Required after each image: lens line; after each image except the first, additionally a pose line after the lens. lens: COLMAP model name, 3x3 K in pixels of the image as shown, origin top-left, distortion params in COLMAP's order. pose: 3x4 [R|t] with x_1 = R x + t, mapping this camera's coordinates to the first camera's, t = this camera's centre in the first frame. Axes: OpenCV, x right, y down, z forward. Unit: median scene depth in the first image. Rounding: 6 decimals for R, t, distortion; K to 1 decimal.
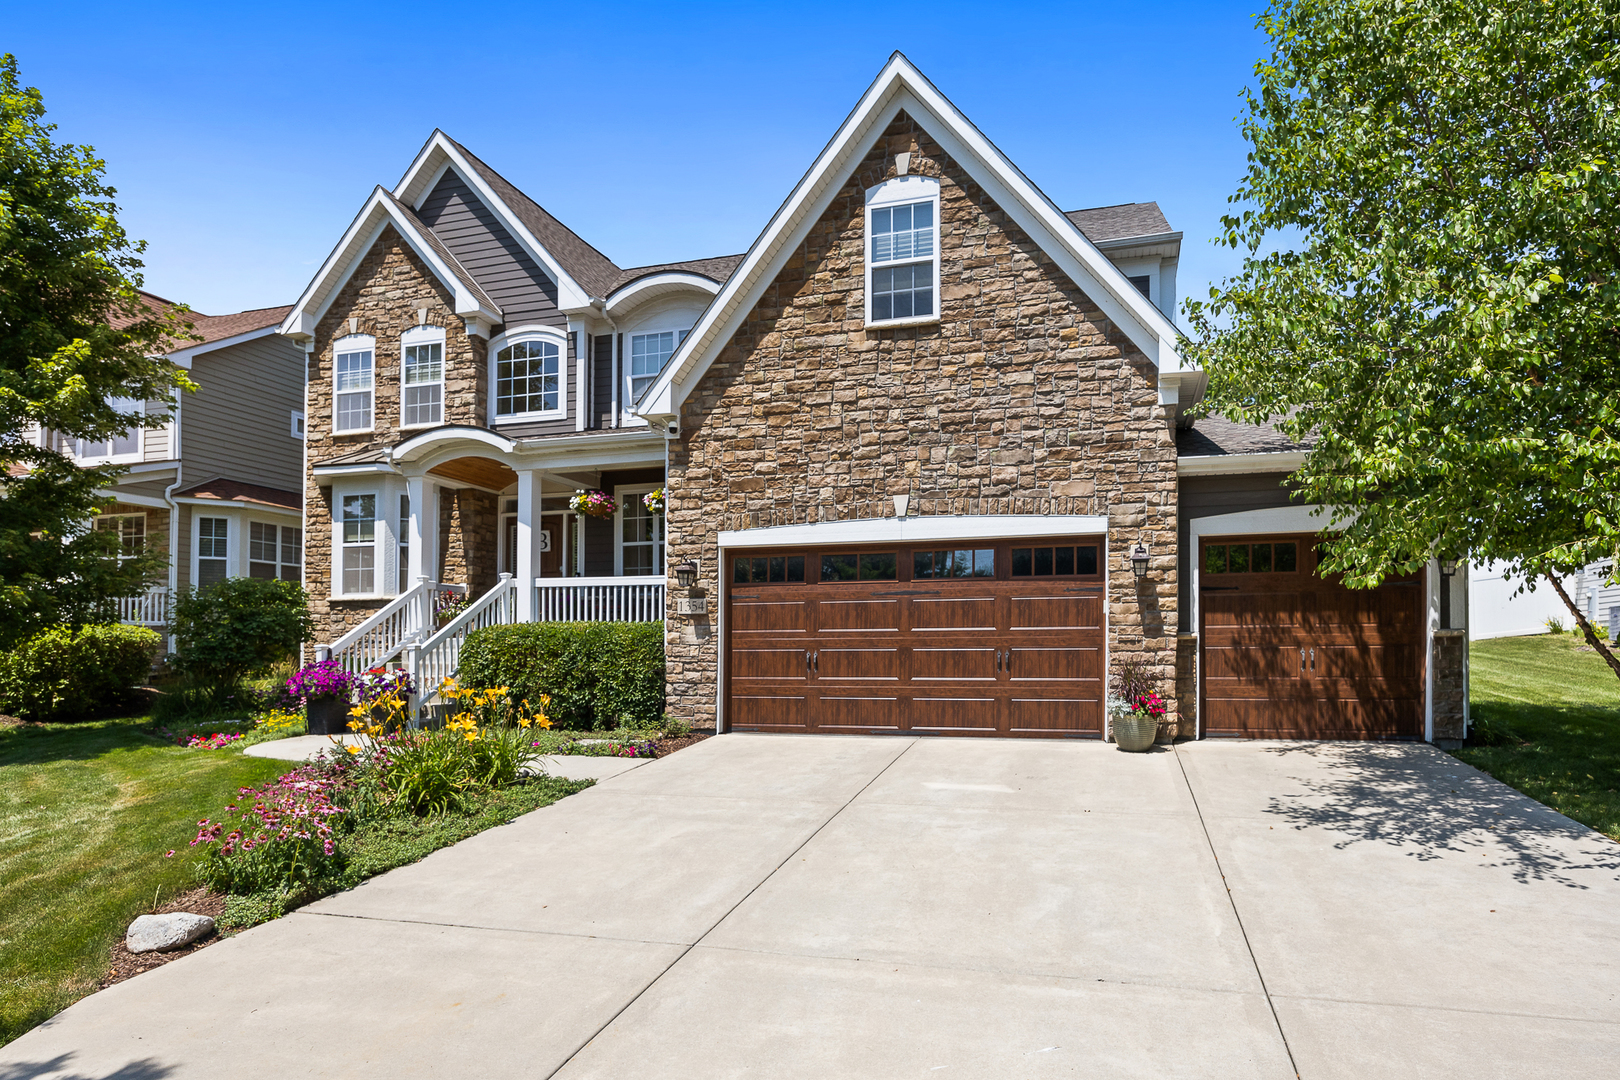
lens RADIAL K [[848.1, 0, 811.0], [0, 848.1, 651.4], [0, 0, 1]] dist [0.000493, -0.001097]
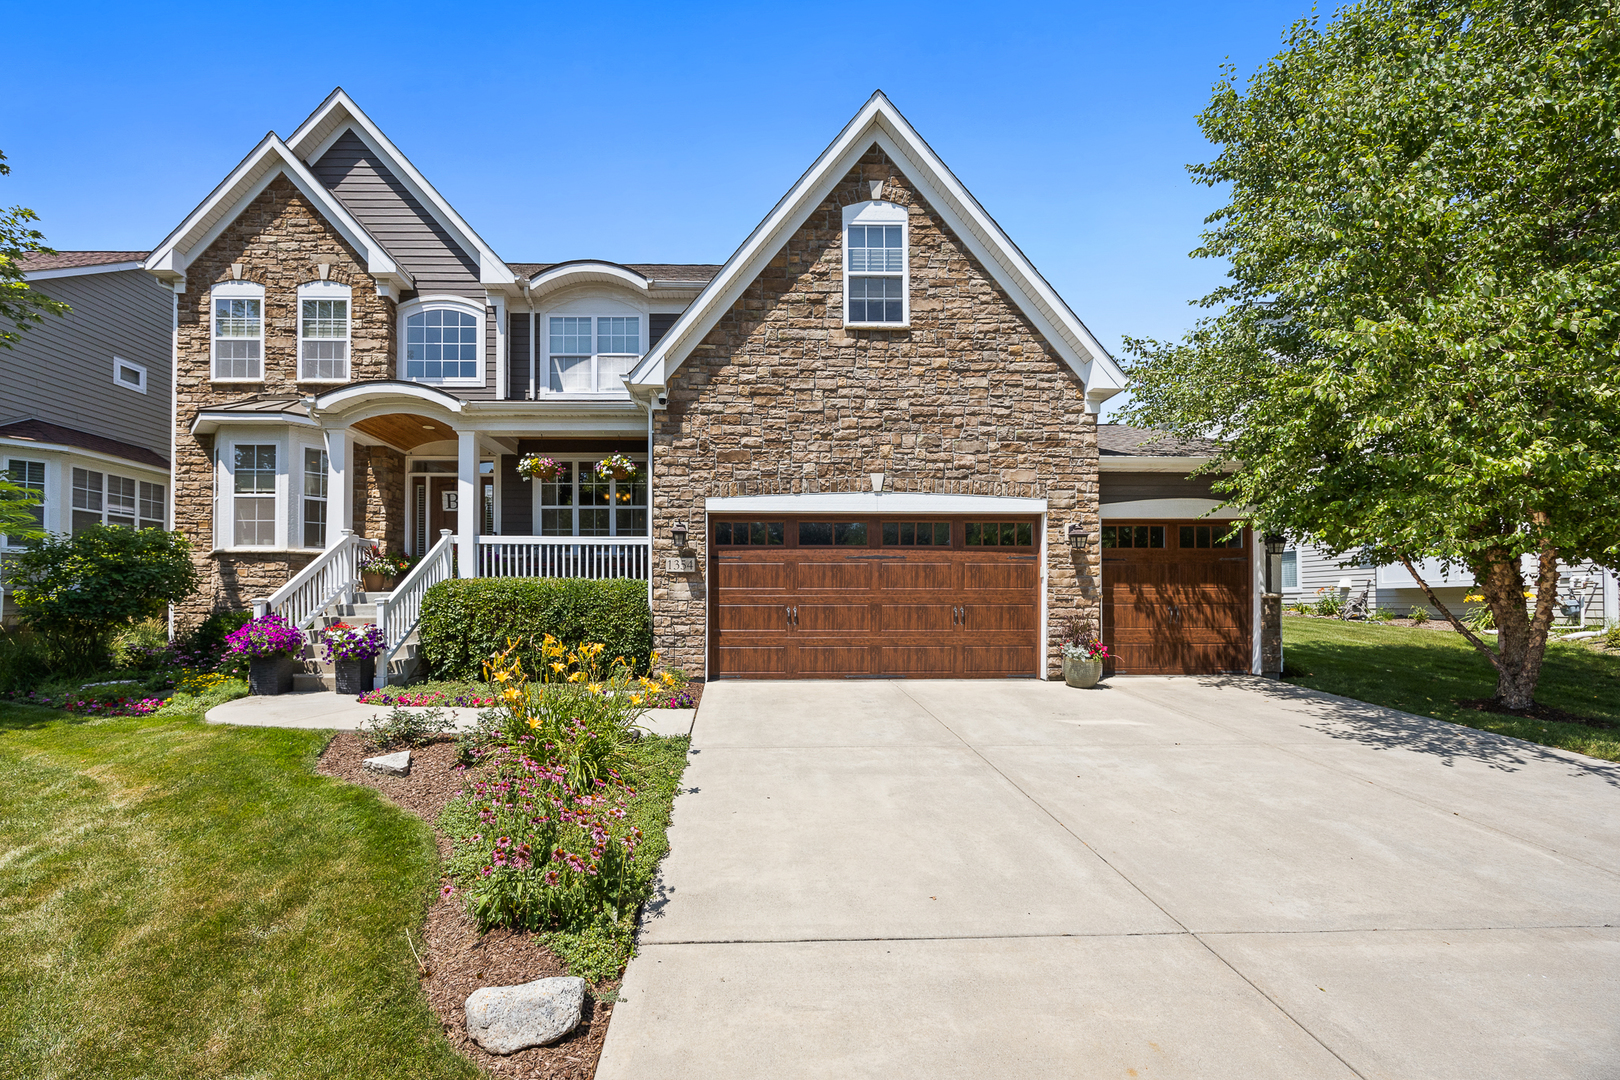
lens RADIAL K [[667.4, 0, 807.2], [0, 667.4, 608.9], [0, 0, 1]] dist [0.001115, 0.000657]
pose [[0.959208, 0.002173, 0.282693, -0.238649], [-0.003166, 0.999990, 0.003058, -0.000166], [-0.282683, -0.003828, 0.959206, 0.140977]]
